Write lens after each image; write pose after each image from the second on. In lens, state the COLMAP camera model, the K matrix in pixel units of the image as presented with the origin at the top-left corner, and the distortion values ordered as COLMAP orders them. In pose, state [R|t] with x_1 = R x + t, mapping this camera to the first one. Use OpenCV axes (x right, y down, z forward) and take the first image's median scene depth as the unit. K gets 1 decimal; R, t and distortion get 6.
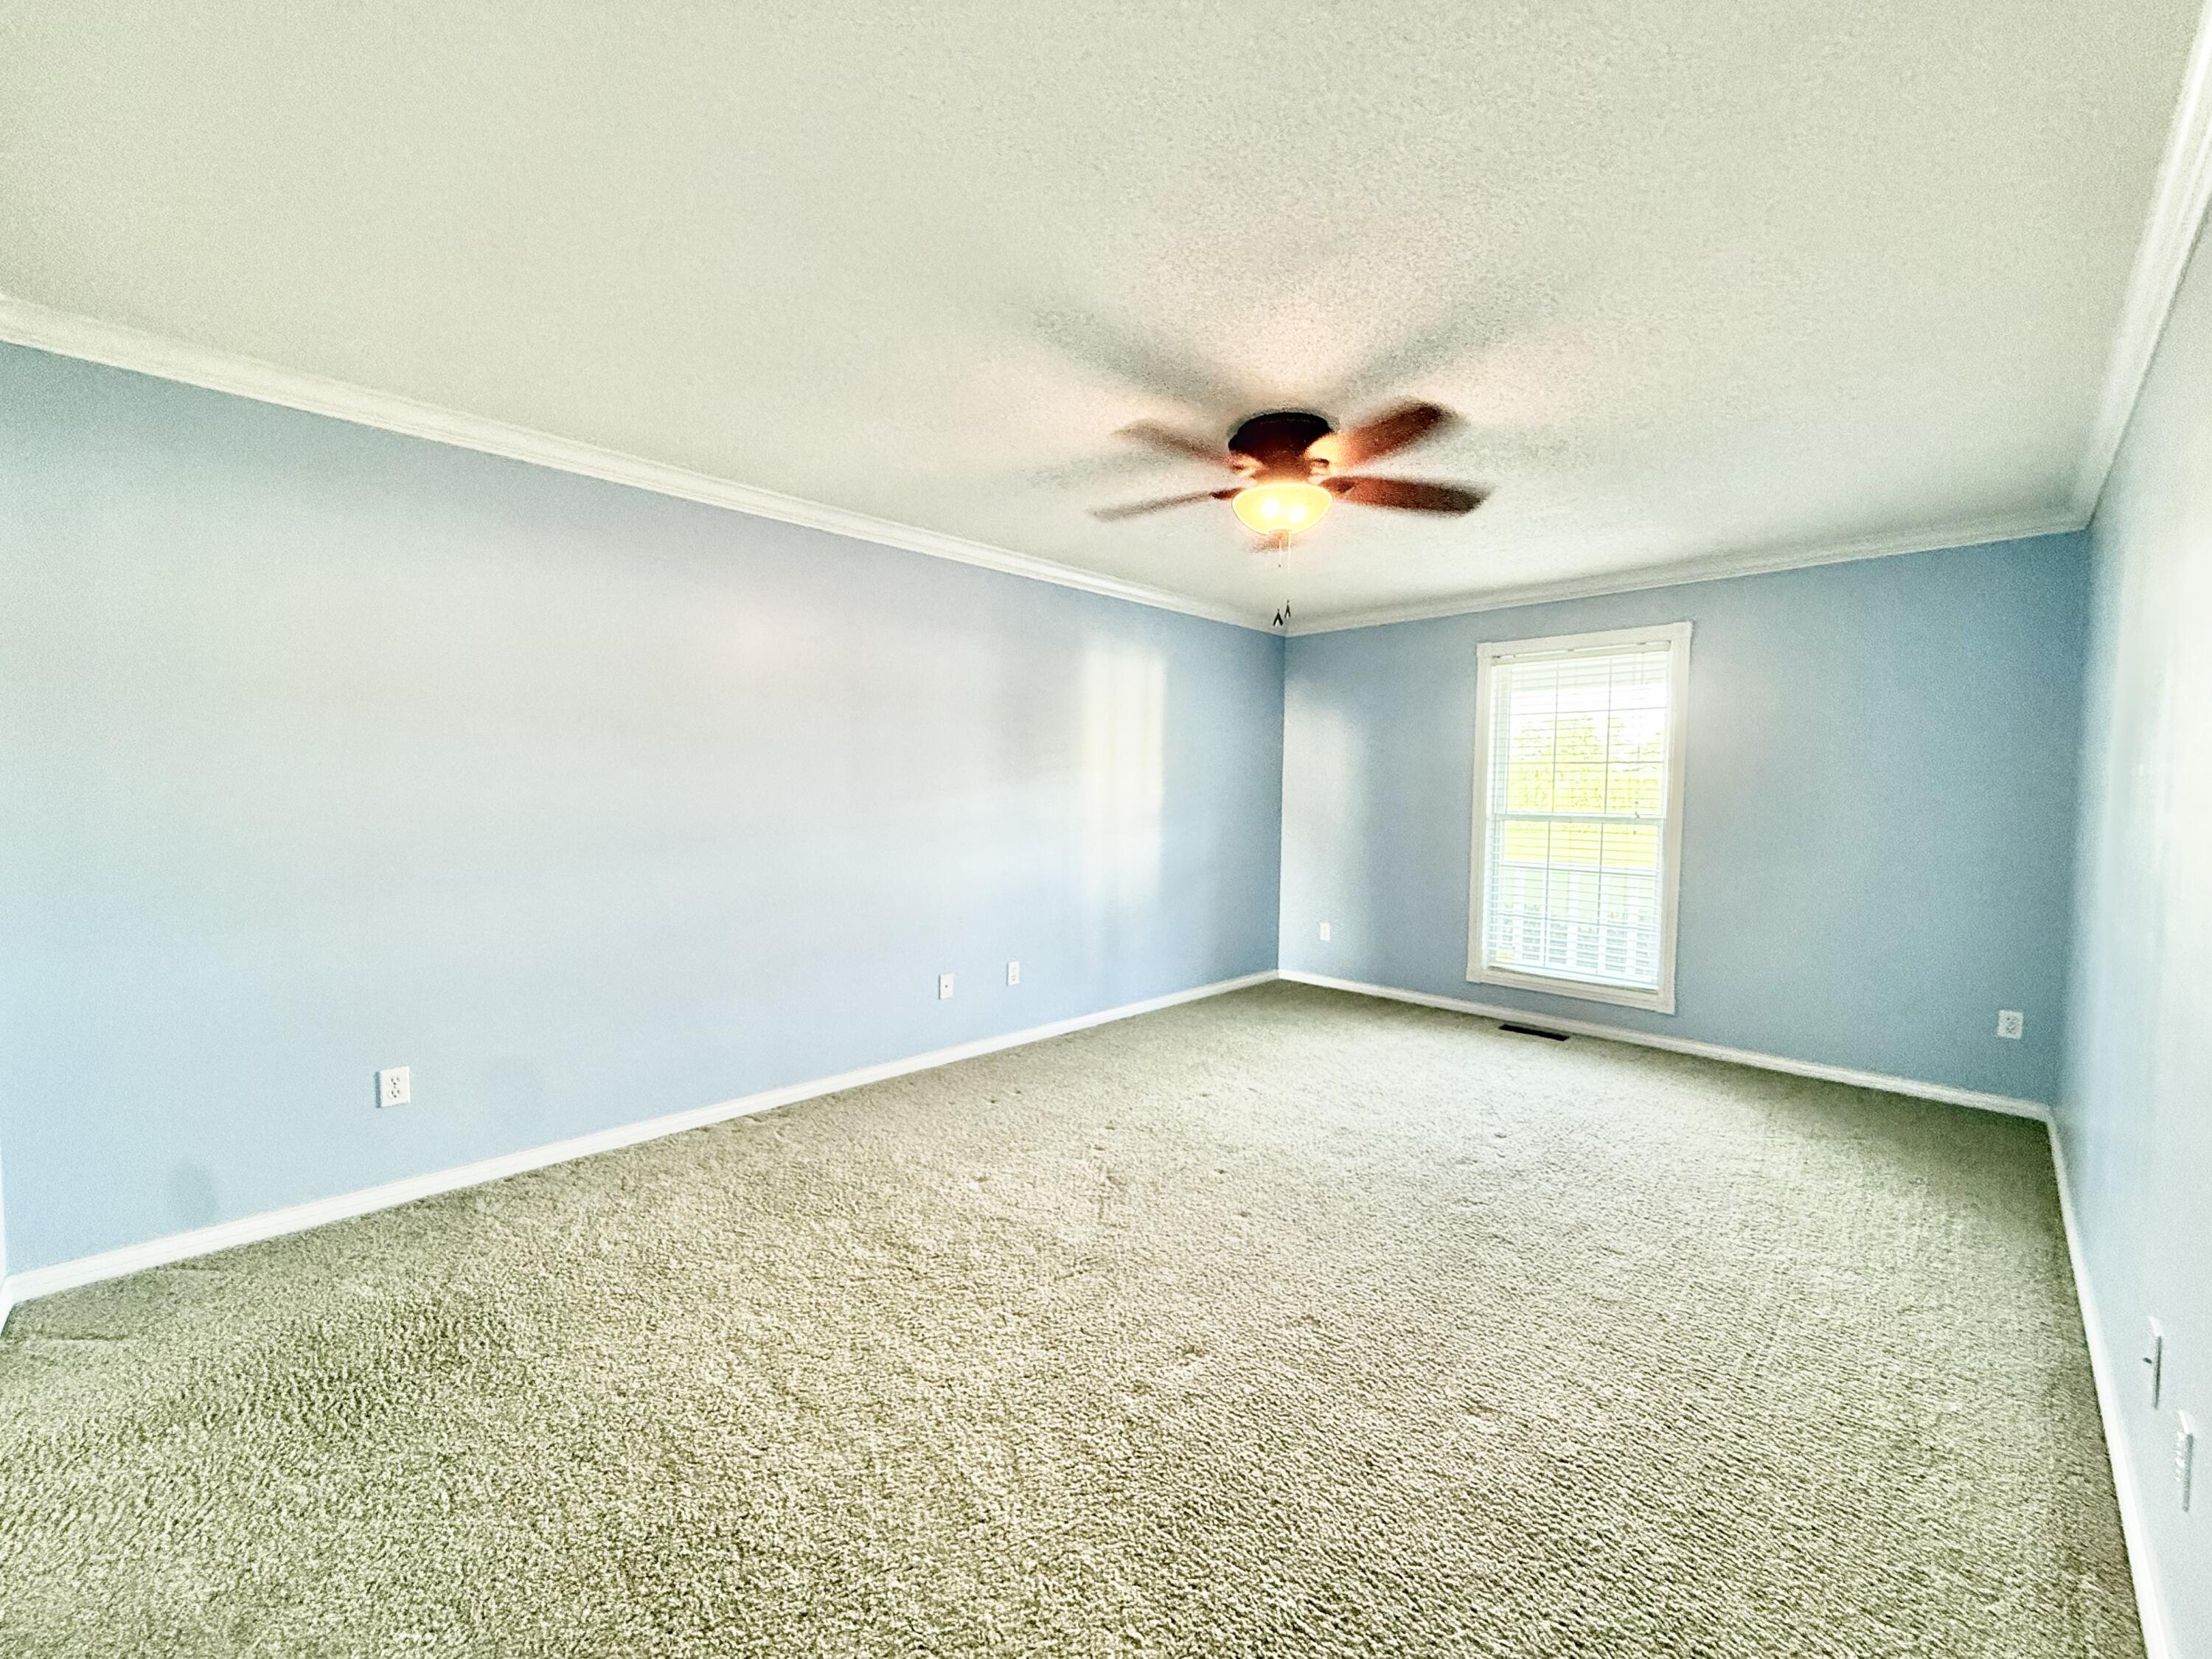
lens RADIAL K [[888.4, 0, 1100.4], [0, 888.4, 824.1], [0, 0, 1]] dist [-0.004352, 0.001892]
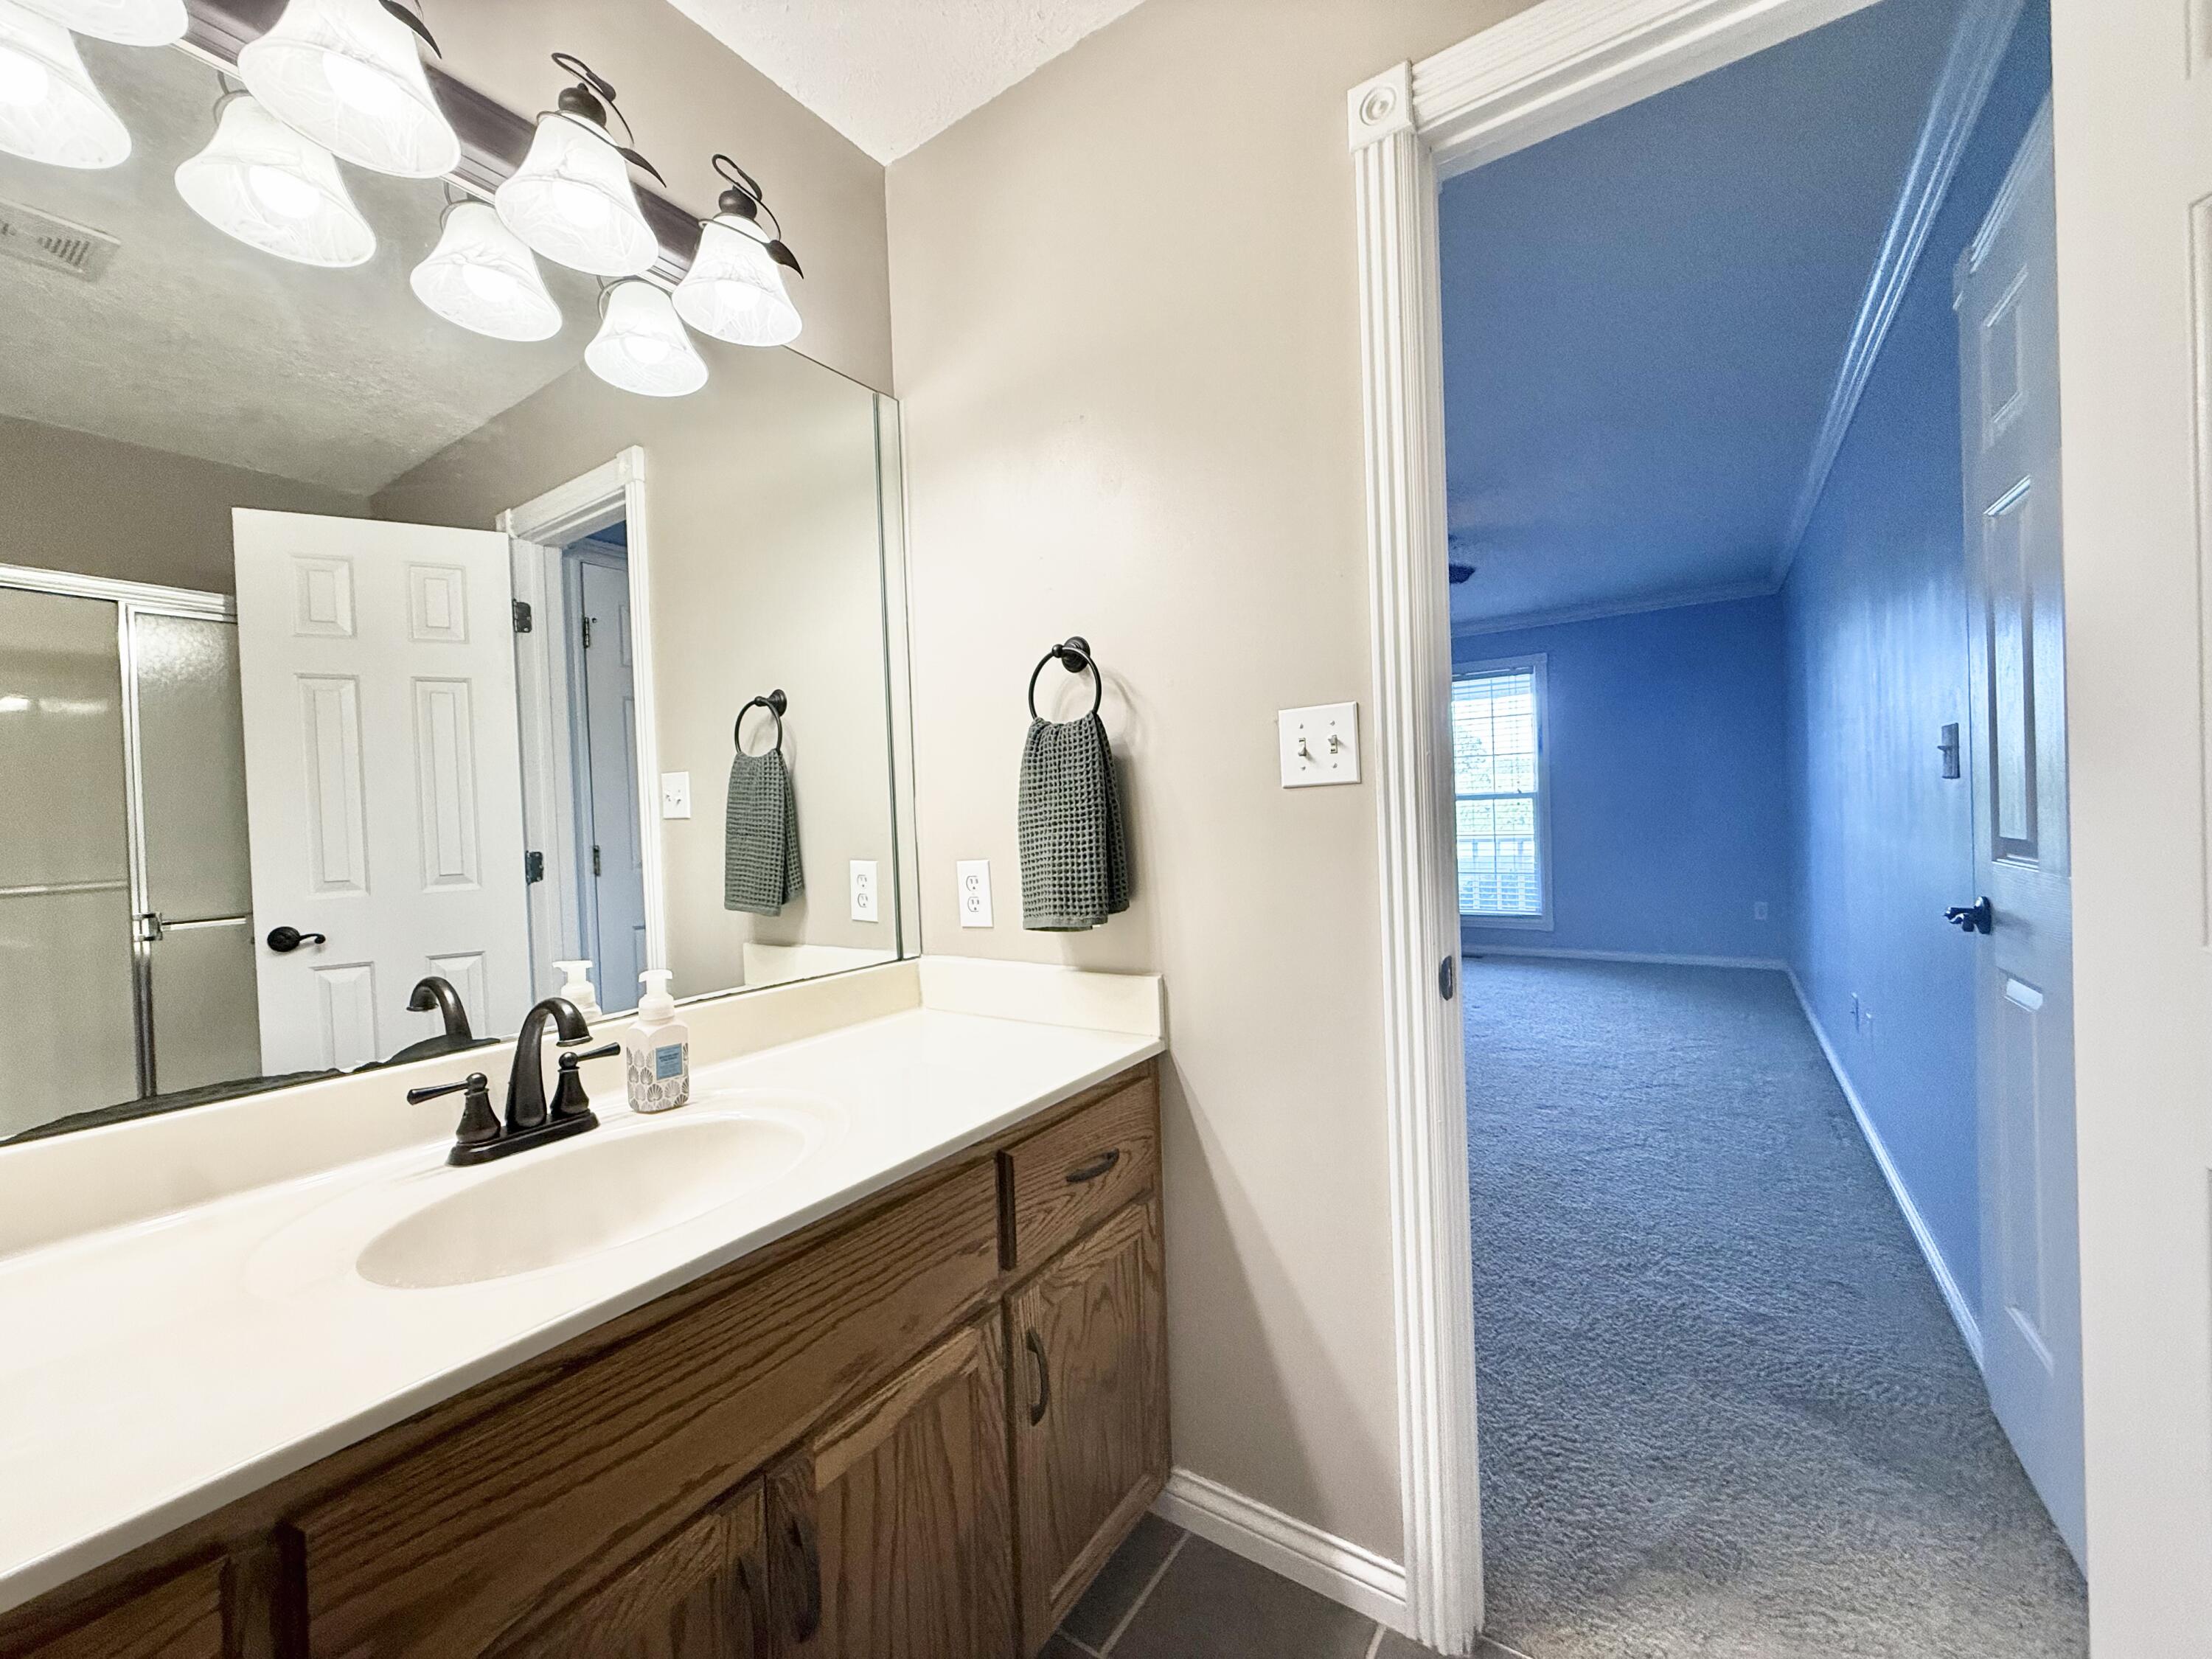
lens RADIAL K [[888.4, 0, 1092.4], [0, 888.4, 824.6], [0, 0, 1]] dist [-0.004352, 0.001892]
pose [[0.980957, -0.053277, 0.186773, -0.401393], [0.060301, 0.997663, -0.032124, 0.060270], [-0.184625, 0.042775, 0.981878, -0.309266]]
